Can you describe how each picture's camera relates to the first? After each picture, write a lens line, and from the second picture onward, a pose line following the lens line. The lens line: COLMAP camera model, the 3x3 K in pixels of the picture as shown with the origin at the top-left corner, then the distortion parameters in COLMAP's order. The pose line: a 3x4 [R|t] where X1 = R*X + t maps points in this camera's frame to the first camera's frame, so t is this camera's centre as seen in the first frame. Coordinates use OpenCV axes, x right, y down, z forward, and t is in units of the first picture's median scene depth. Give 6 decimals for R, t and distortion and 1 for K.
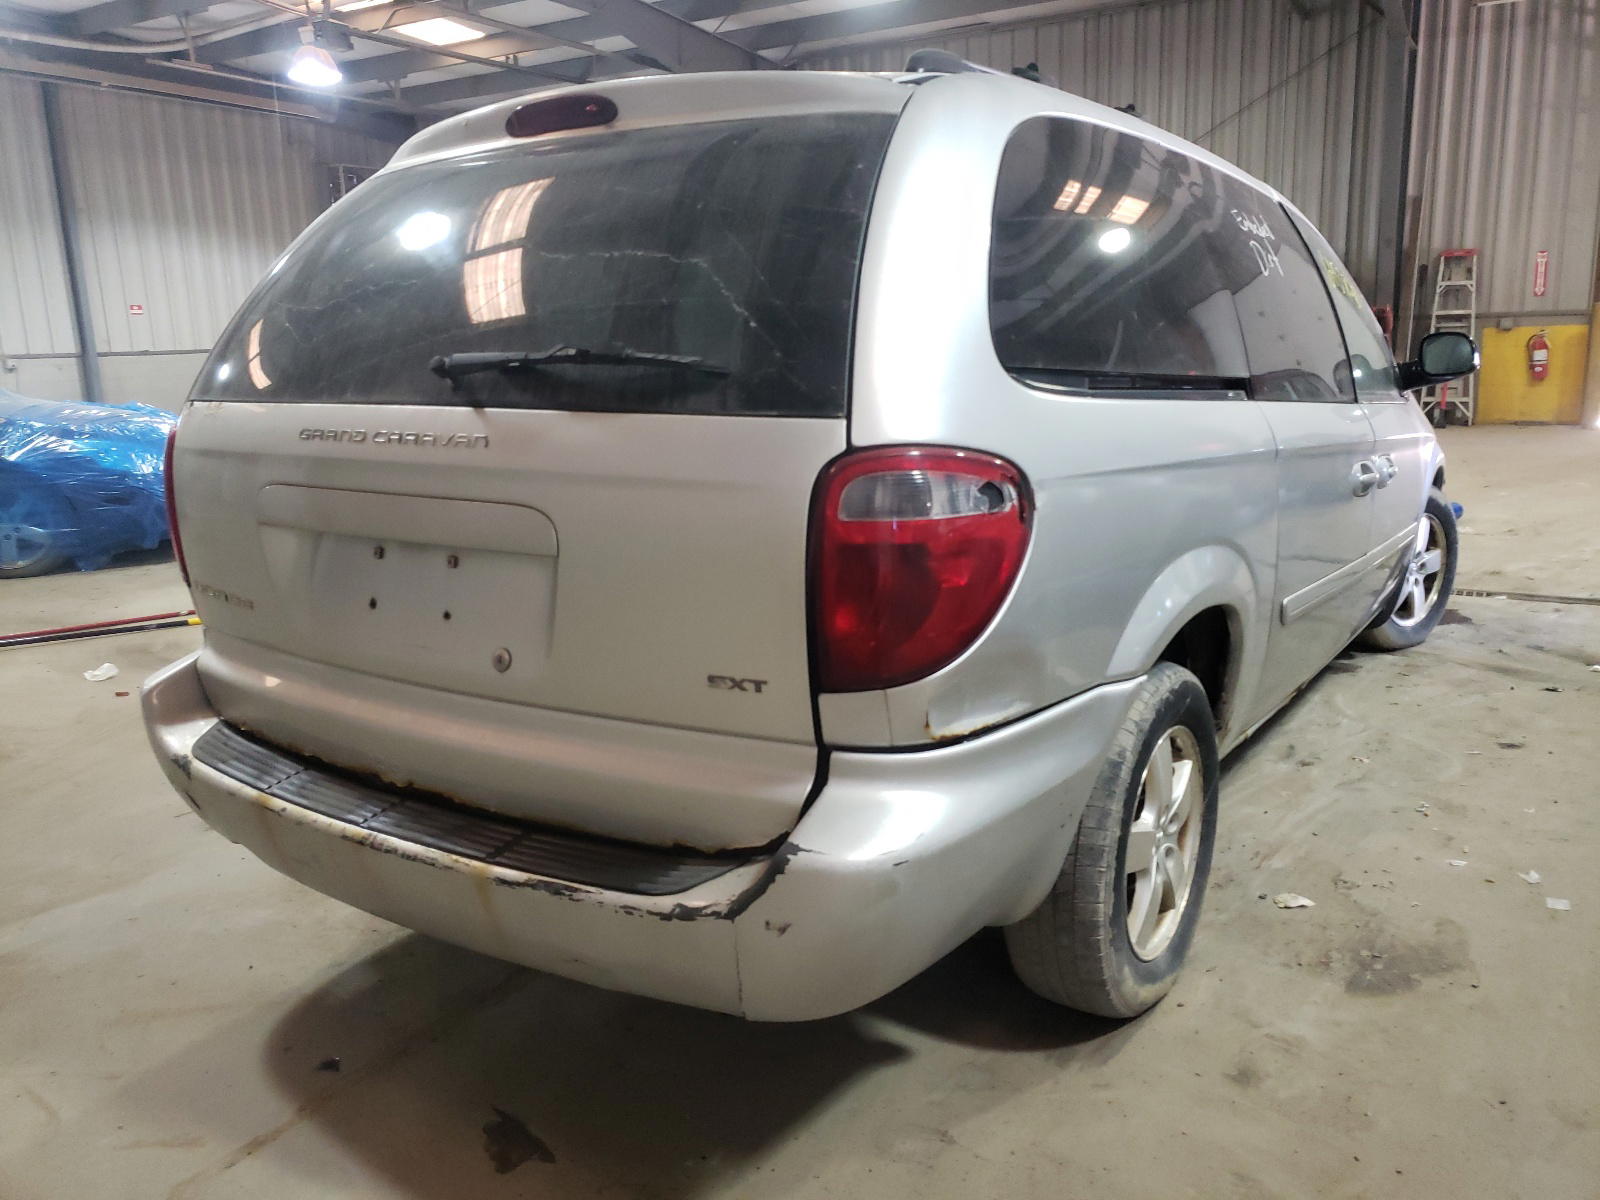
lens RADIAL K [[1251.1, 0, 799.1], [0, 1251.1, 601.8], [0, 0, 1]] dist [0.009304, -0.006189]
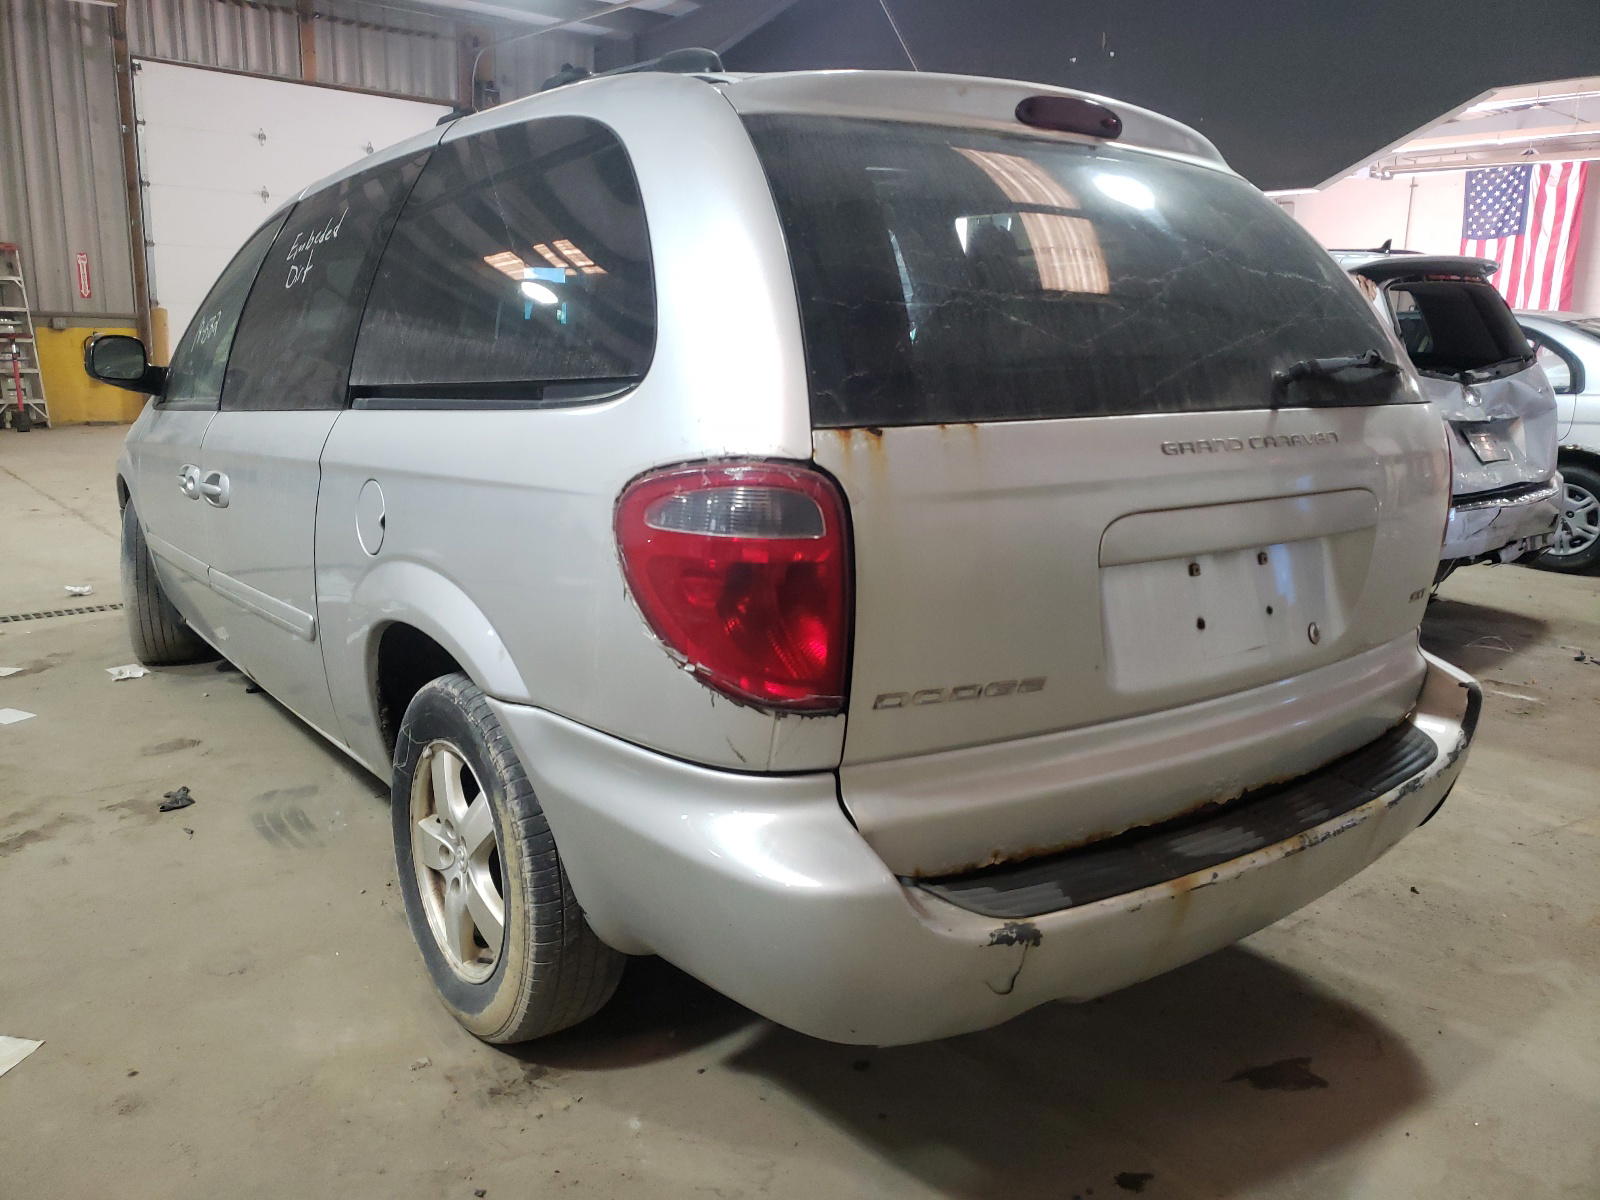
lens RADIAL K [[1251.1, 0, 796.5], [0, 1251.1, 596.4], [0, 0, 1]] dist [0.009304, -0.006189]
pose [[0.303899, -0.166640, 0.938017, -0.231653], [0.170861, 0.978154, 0.118415, -0.032035], [-0.937258, 0.124284, 0.325732, 0.173661]]
